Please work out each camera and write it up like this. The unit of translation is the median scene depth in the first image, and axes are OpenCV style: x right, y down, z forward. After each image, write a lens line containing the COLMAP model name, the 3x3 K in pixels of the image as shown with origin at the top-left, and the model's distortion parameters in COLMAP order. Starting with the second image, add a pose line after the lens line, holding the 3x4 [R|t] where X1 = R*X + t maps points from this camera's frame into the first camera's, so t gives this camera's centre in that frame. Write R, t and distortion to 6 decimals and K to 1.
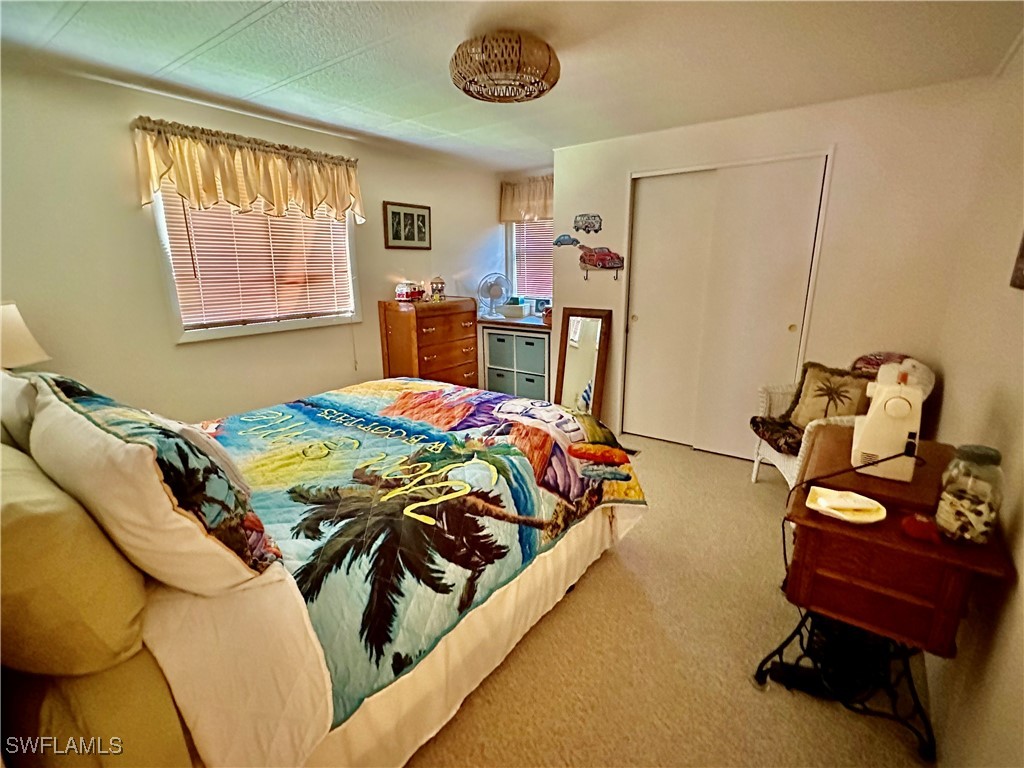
lens RADIAL K [[477.6, 0, 512.7], [0, 477.6, 383.4], [0, 0, 1]] dist [-0.004630, -0.000774]
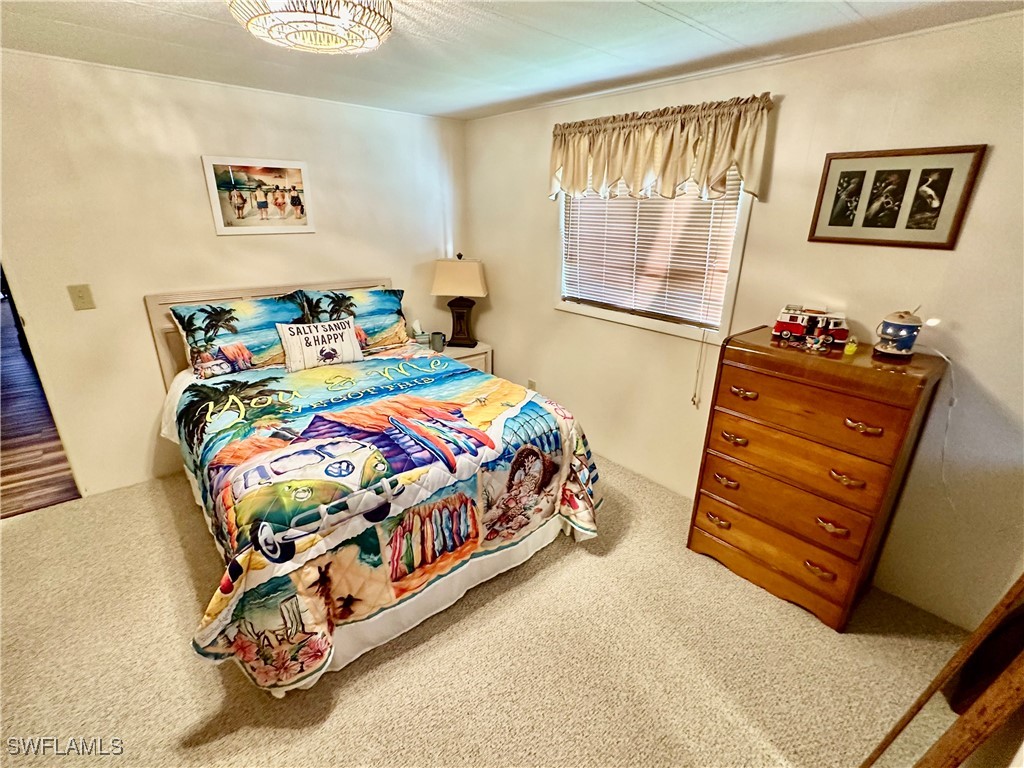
lens RADIAL K [[477.6, 0, 512.4], [0, 477.6, 385.2], [0, 0, 1]] dist [-0.004630, -0.000774]
pose [[-0.222678, 0.338370, -0.914287, 0.464383], [-0.255644, 0.884748, 0.389701, -0.314701], [0.940777, 0.320510, -0.110512, 0.944700]]
